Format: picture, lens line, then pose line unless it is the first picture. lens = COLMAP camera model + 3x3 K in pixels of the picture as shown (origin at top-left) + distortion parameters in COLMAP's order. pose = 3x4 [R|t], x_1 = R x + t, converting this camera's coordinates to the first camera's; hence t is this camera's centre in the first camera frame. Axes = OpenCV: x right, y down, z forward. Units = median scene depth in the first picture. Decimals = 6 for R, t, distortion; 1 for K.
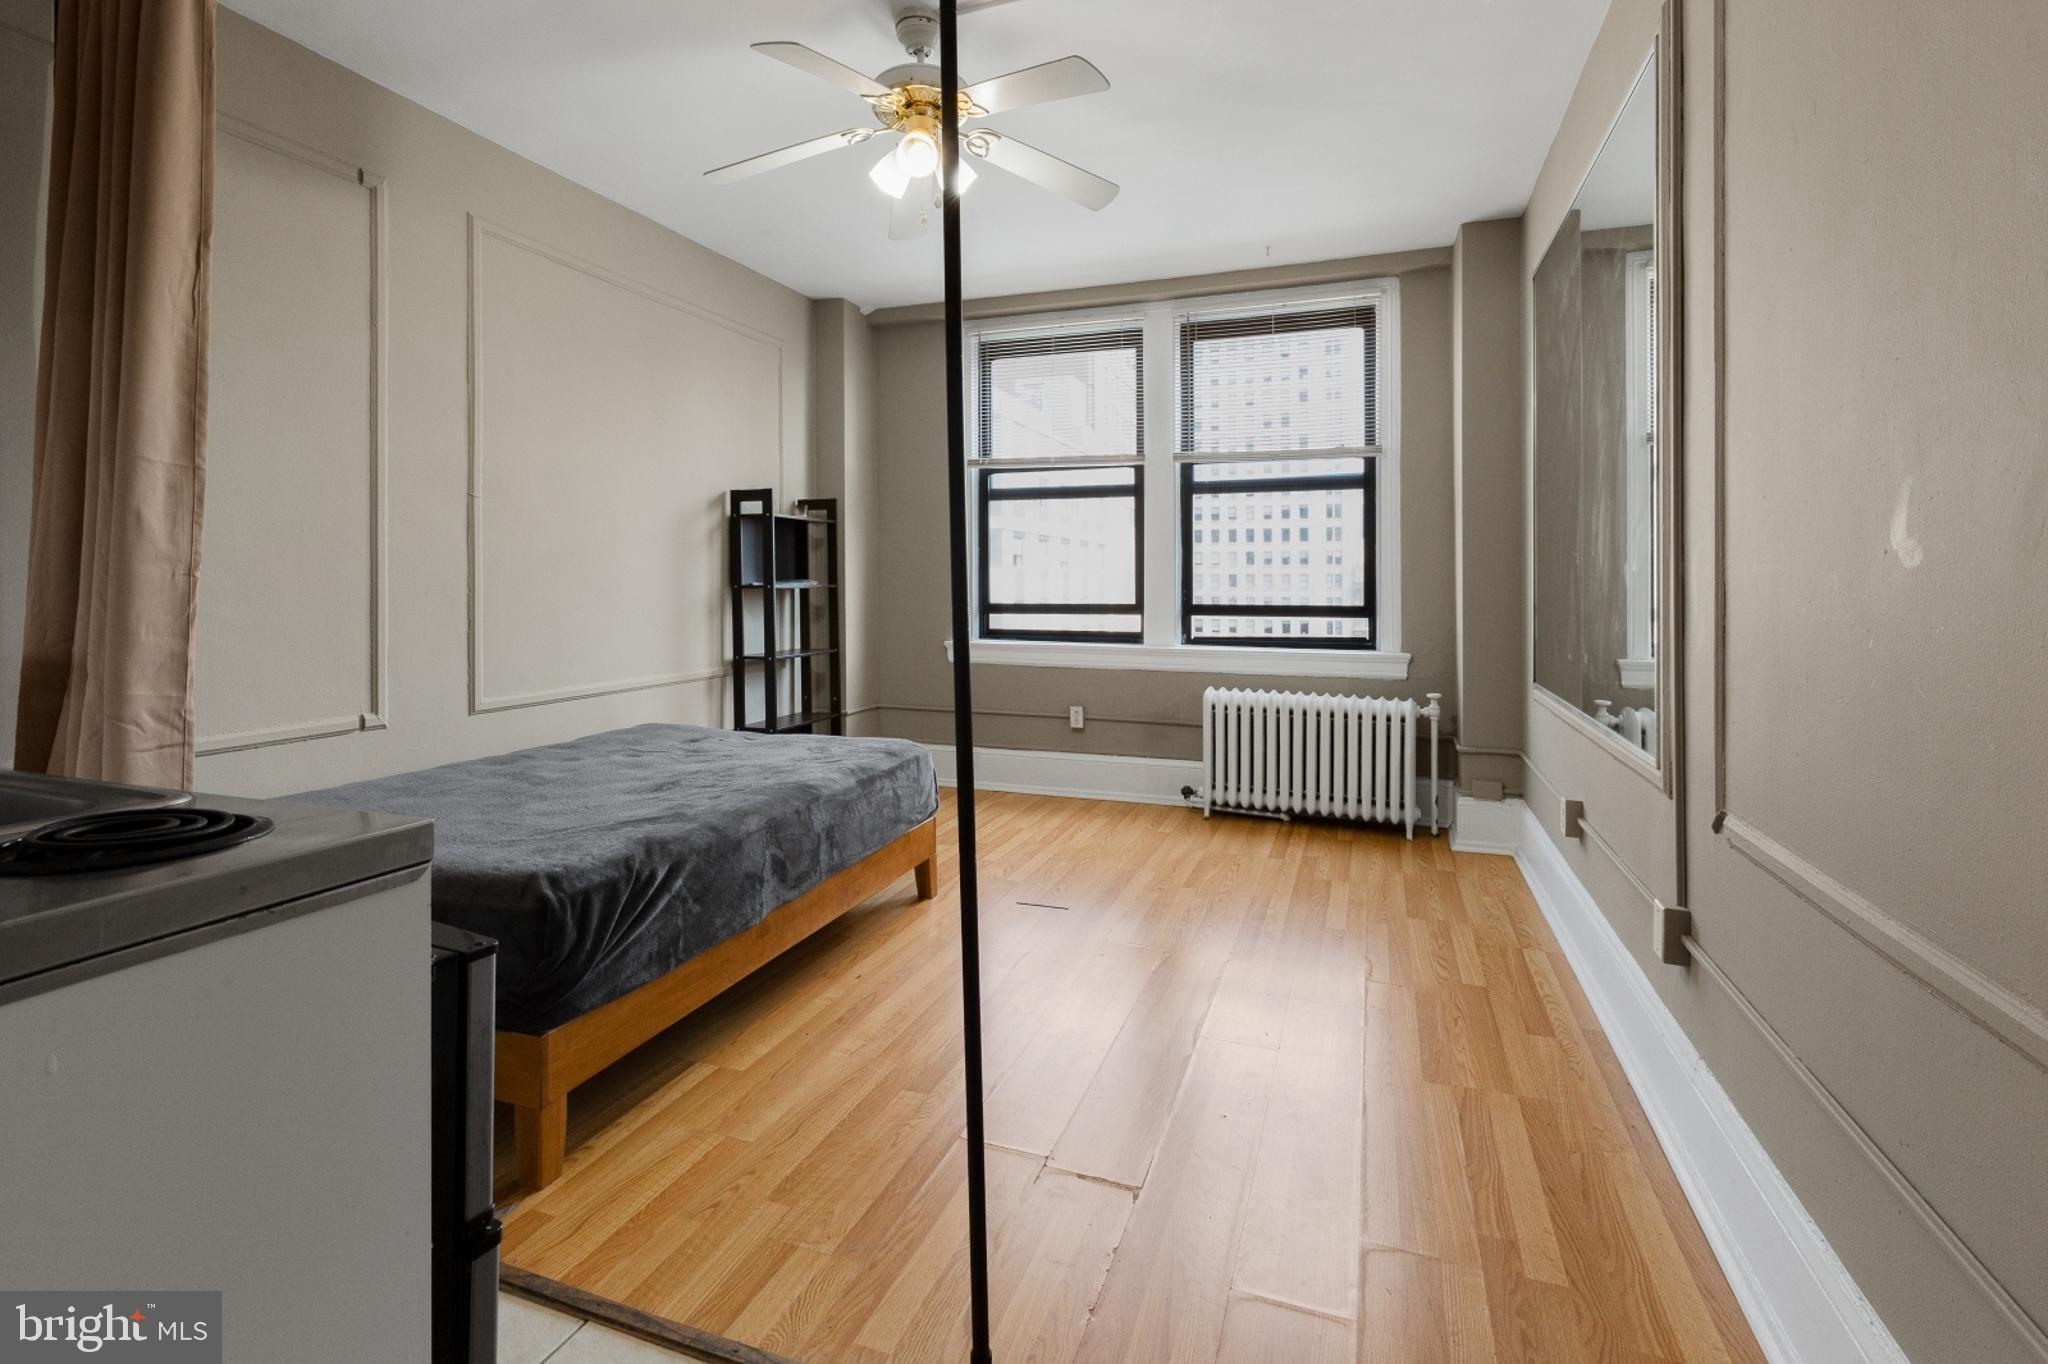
lens RADIAL K [[963.0, 0, 1013.9], [0, 963.0, 595.2], [0, 0, 1]] dist [0.005230, -0.000293]
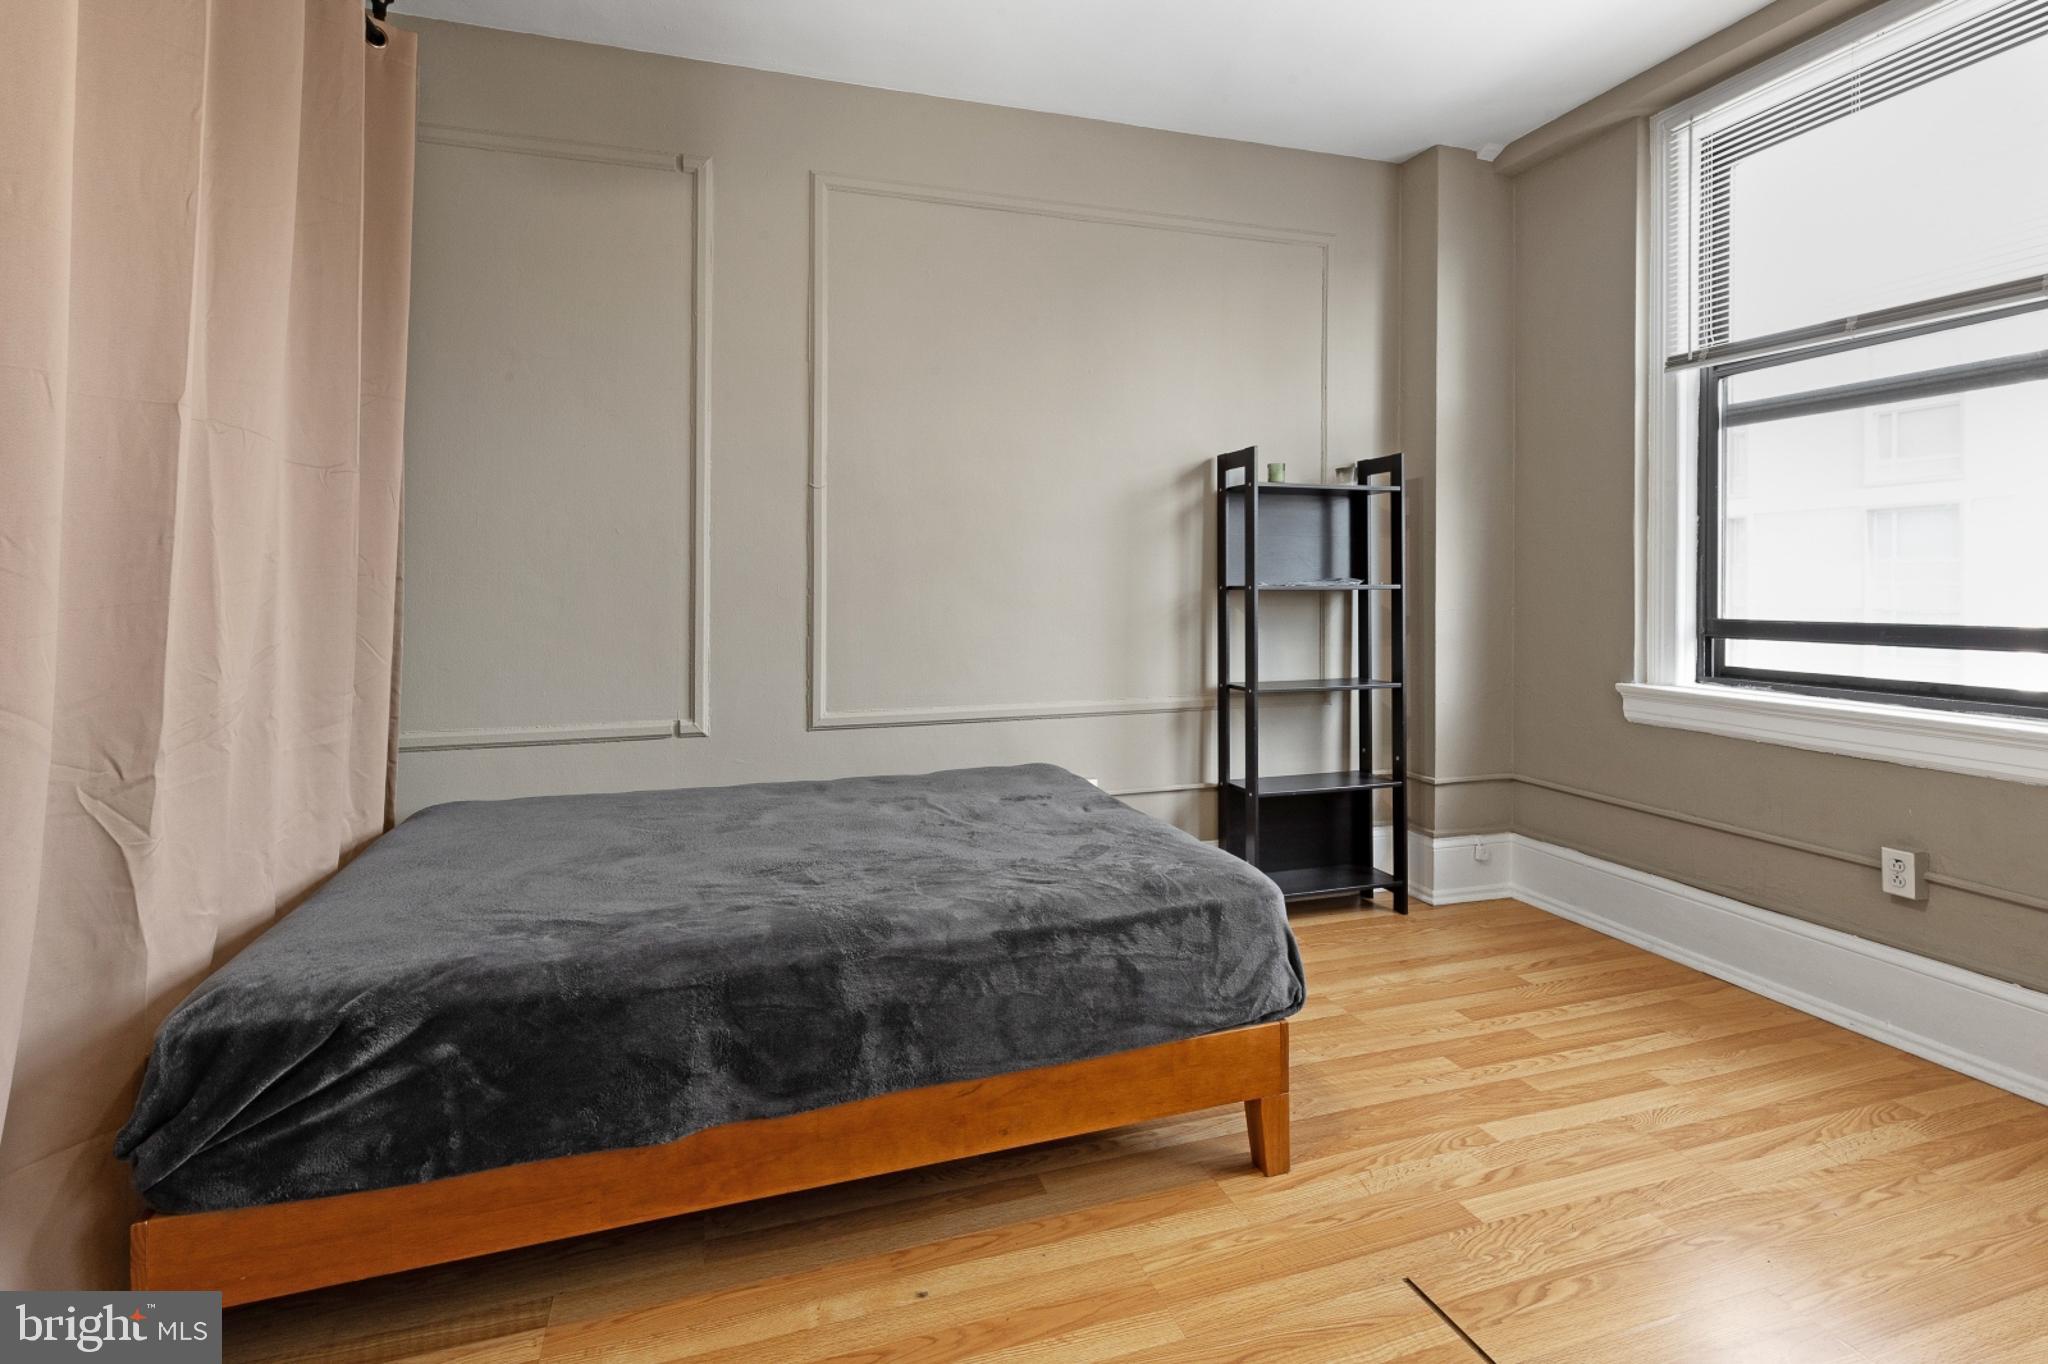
lens RADIAL K [[963.0, 0, 1013.9], [0, 963.0, 595.2], [0, 0, 1]] dist [0.005230, -0.000293]
pose [[0.616601, 0.006362, -0.787250, 0.187766], [-0.006783, 0.999973, 0.002768, -0.004133], [0.787247, 0.003633, 0.616628, 0.431009]]
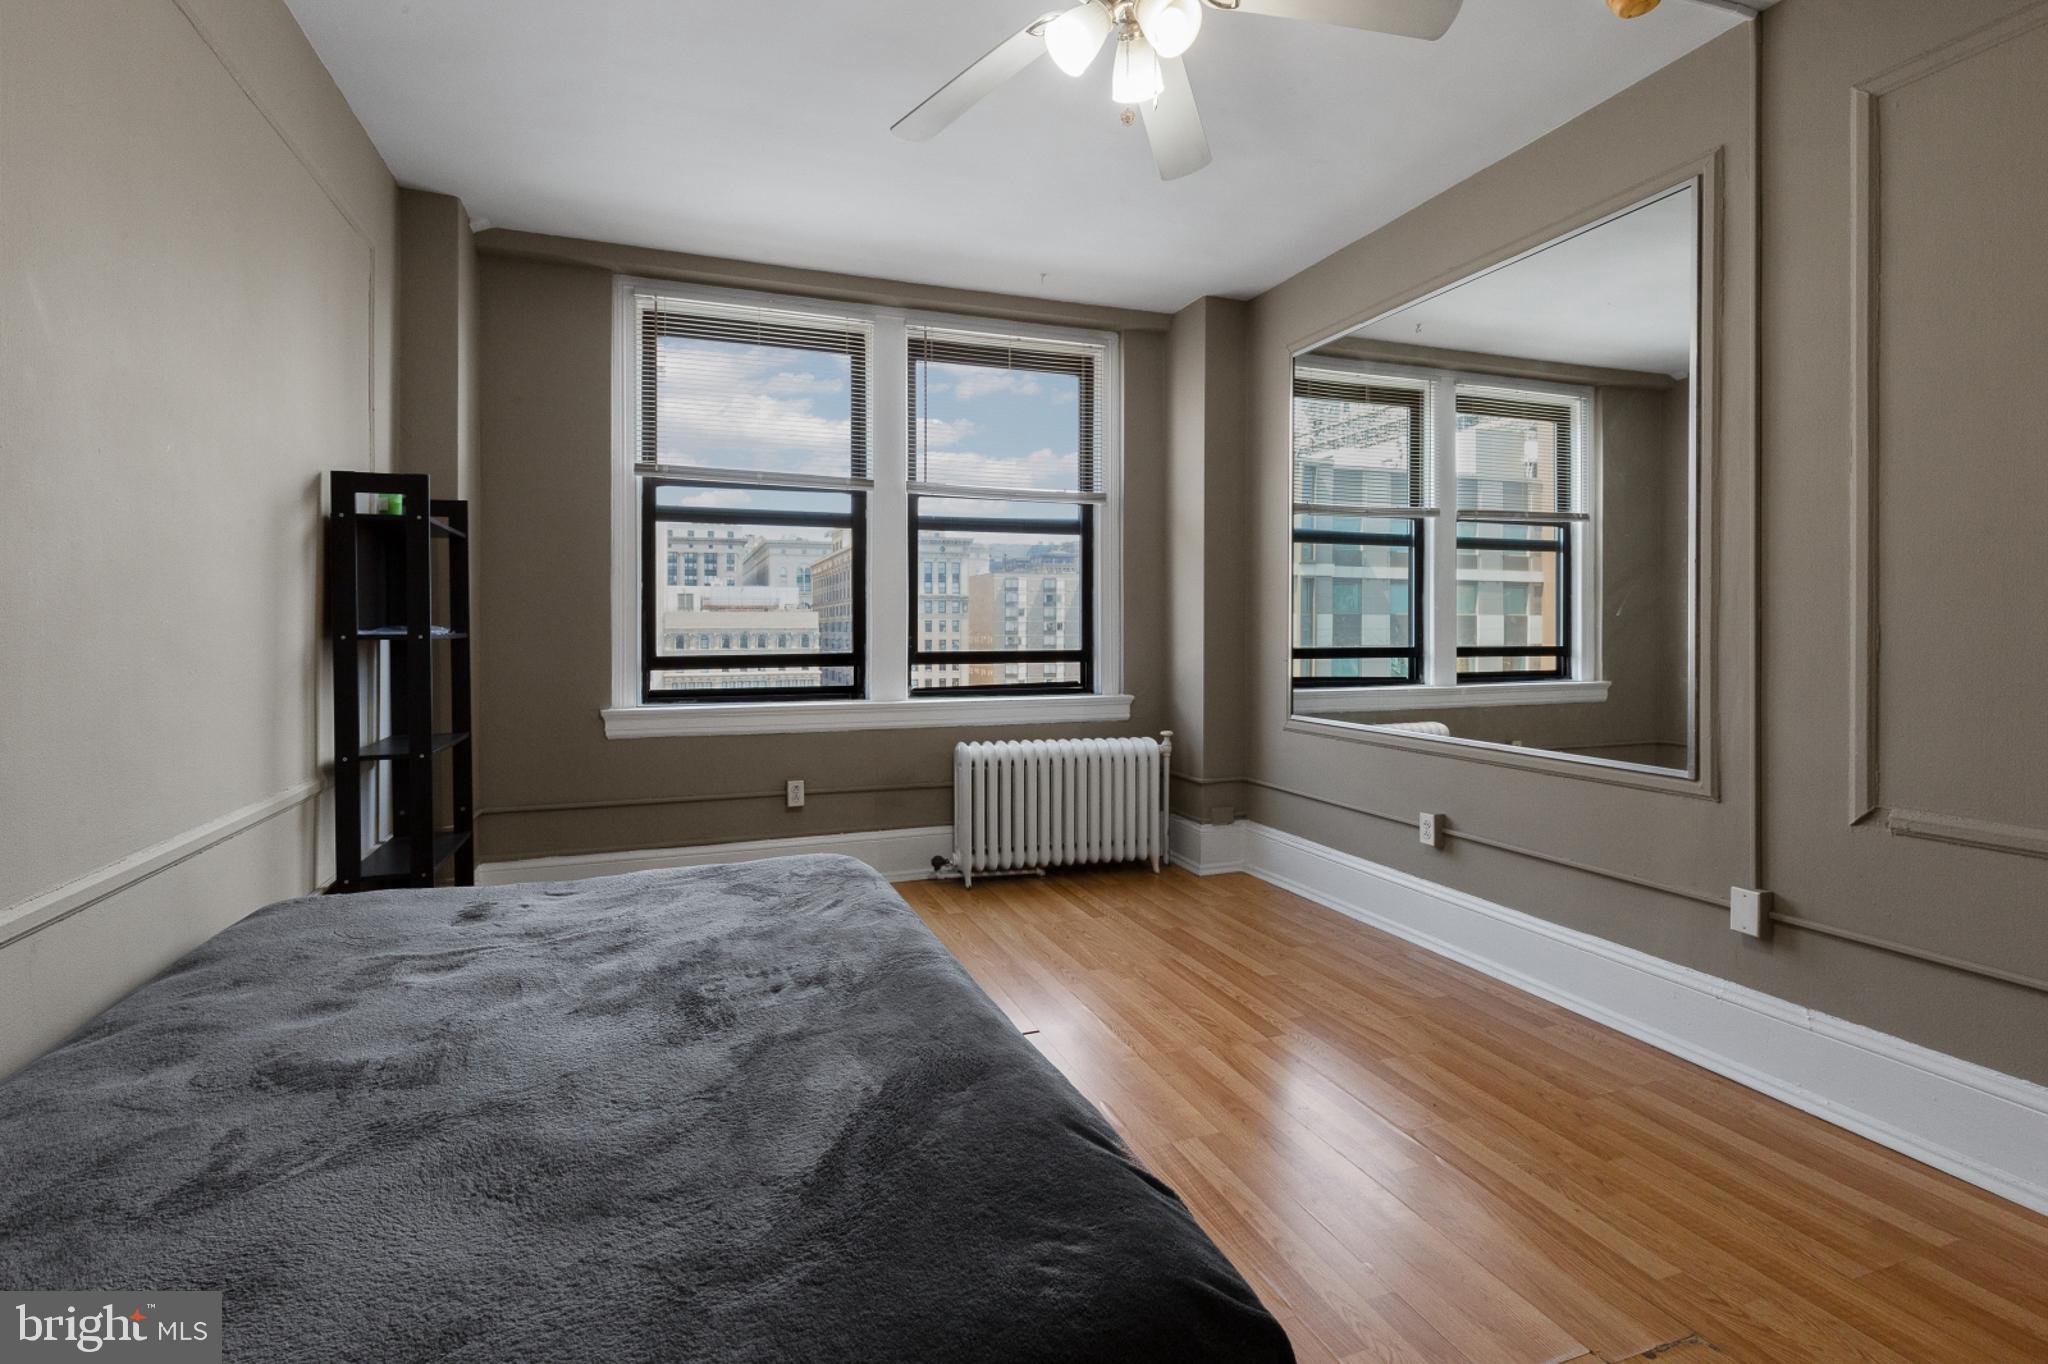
lens RADIAL K [[943.6, 0, 1012.1], [0, 943.6, 632.3], [0, 0, 1]] dist [0.004761, -0.000380]
pose [[0.762586, -0.005542, 0.646863, -0.351465], [0.011653, 0.999919, -0.005170, -0.003687], [-0.646782, 0.011480, 0.762589, 0.302288]]
